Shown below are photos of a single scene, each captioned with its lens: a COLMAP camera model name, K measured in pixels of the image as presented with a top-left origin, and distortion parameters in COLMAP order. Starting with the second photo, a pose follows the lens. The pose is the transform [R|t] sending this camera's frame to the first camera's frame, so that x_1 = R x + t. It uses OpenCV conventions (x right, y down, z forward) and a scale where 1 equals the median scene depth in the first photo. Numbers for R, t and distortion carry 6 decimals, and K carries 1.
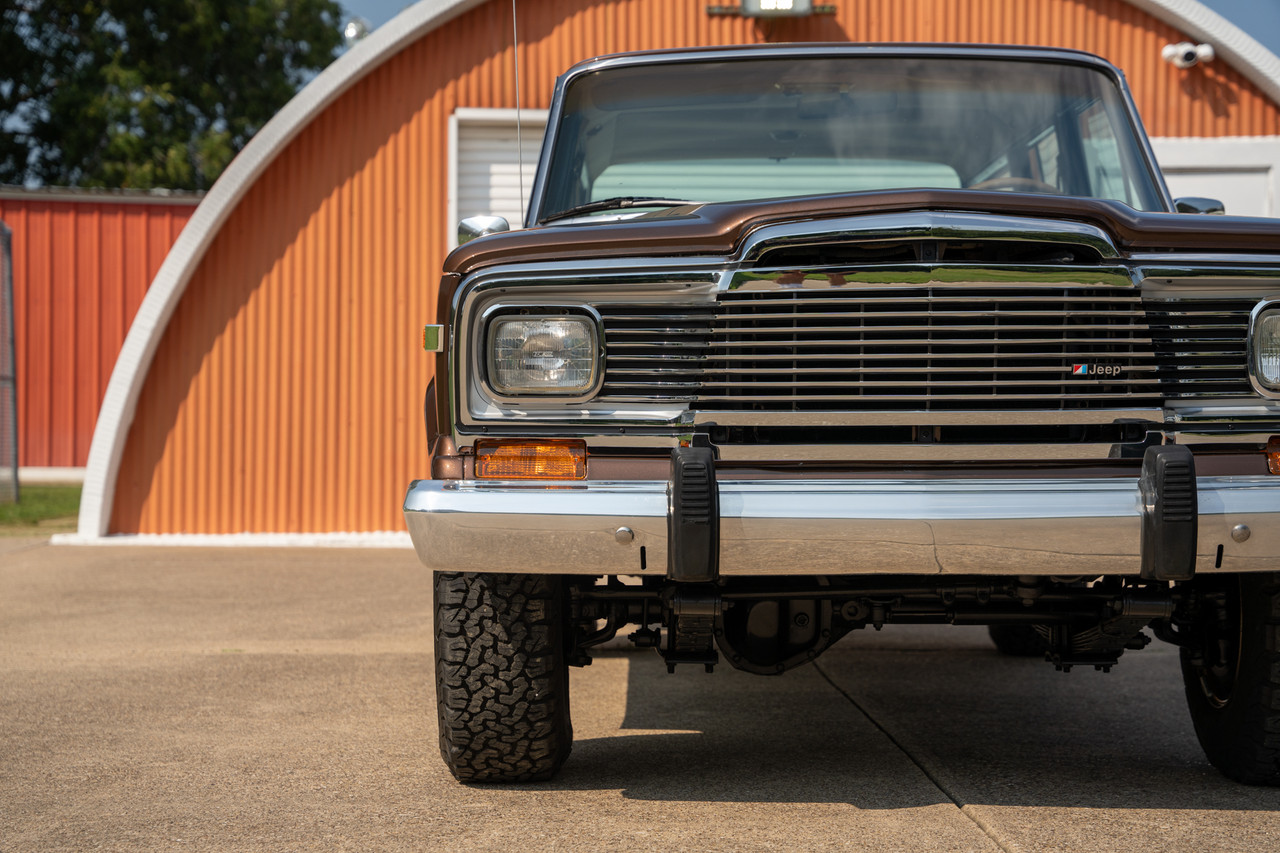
lens RADIAL K [[2394.6, 0, 634.9], [0, 2394.6, 432.6], [0, 0, 1]] dist [0.323315, 0.000000]
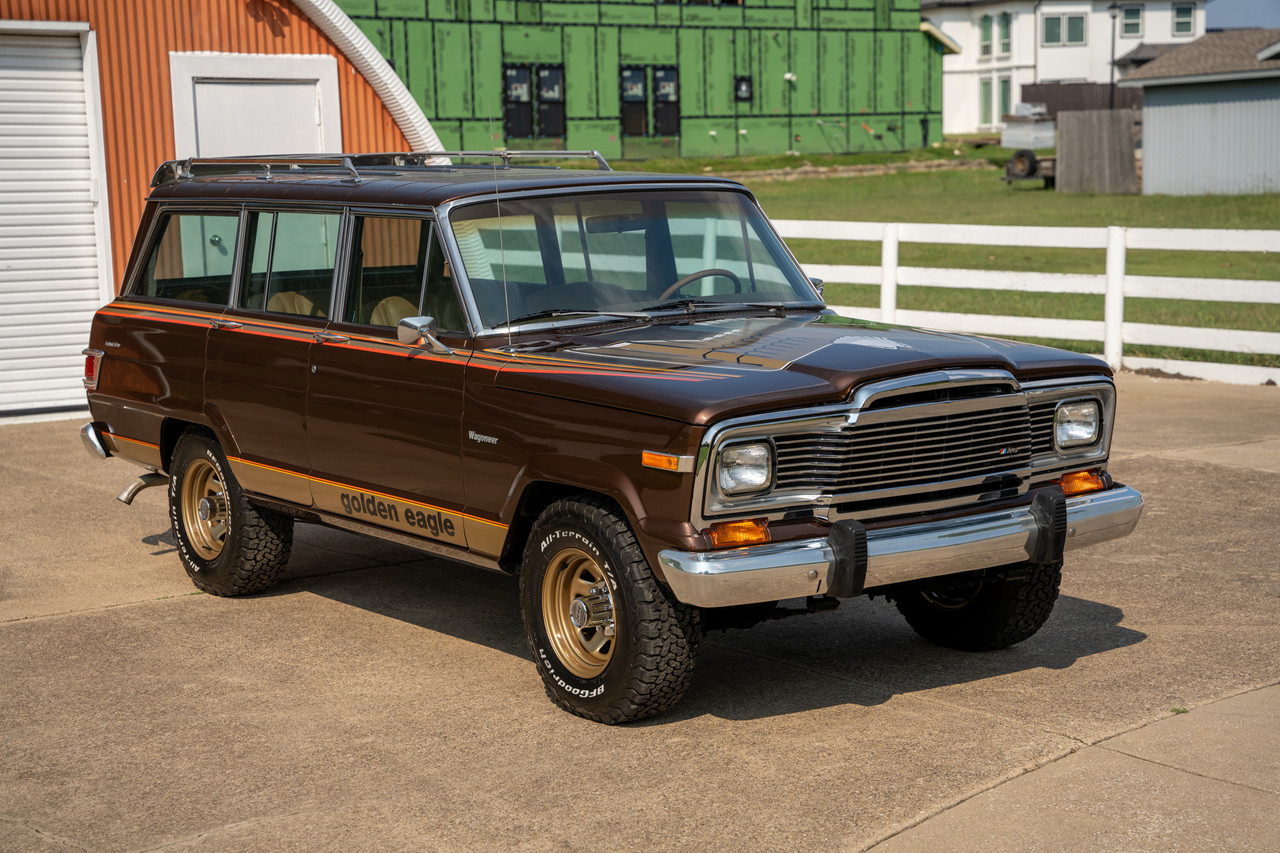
lens RADIAL K [[2394.6, 0, 634.2], [0, 2394.6, 417.3], [0, 0, 1]] dist [0.323315, 0.000000]
pose [[0.816275, -0.089130, 0.570745, -0.984733], [0.024620, 0.992495, 0.119781, -0.253075], [-0.577138, -0.083723, 0.812344, -0.274467]]
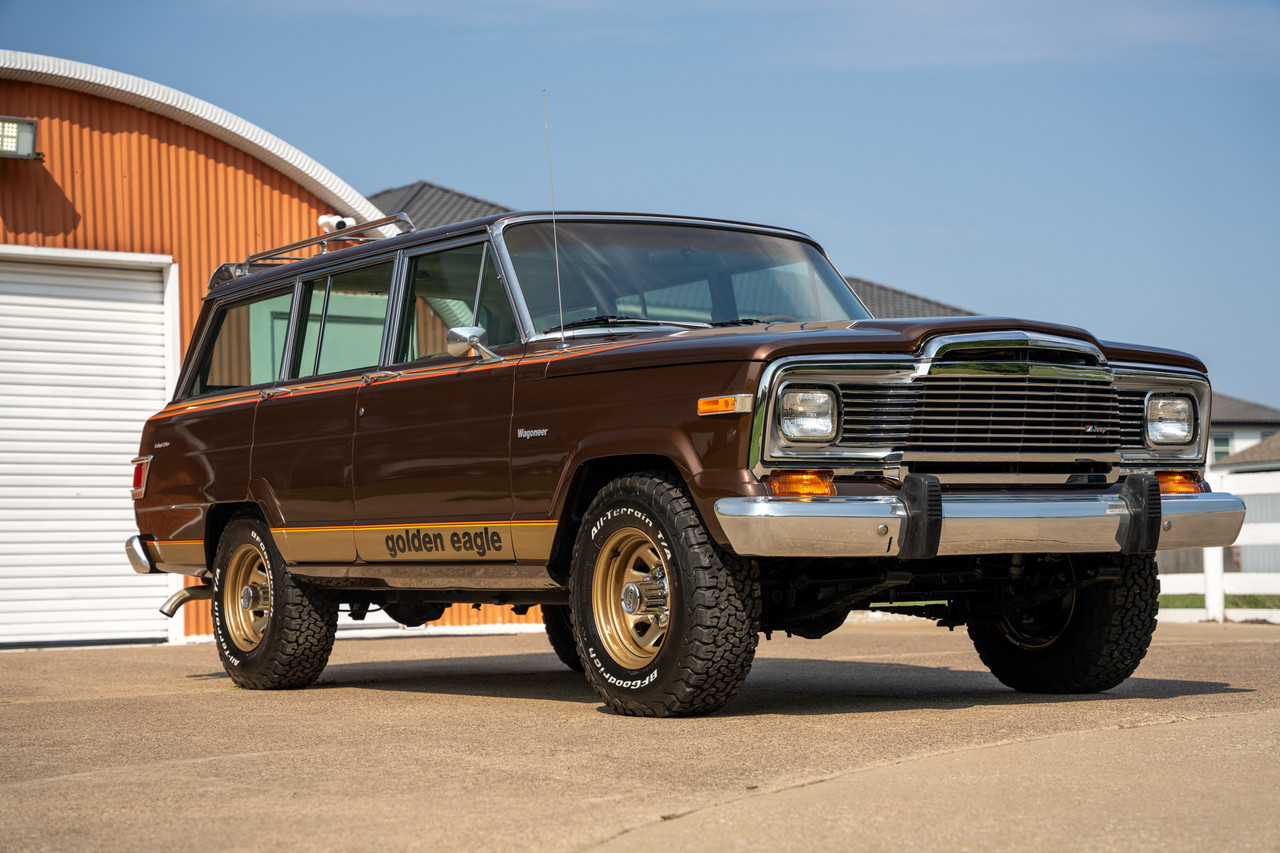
lens RADIAL K [[2394.6, 0, 645.1], [0, 2394.6, 421.7], [0, 0, 1]] dist [0.323315, 0.000000]
pose [[0.835636, 0.015863, 0.549055, -0.918240], [0.021602, 0.997861, -0.061706, 0.060764], [-0.548859, 0.063425, 0.833505, -0.207748]]
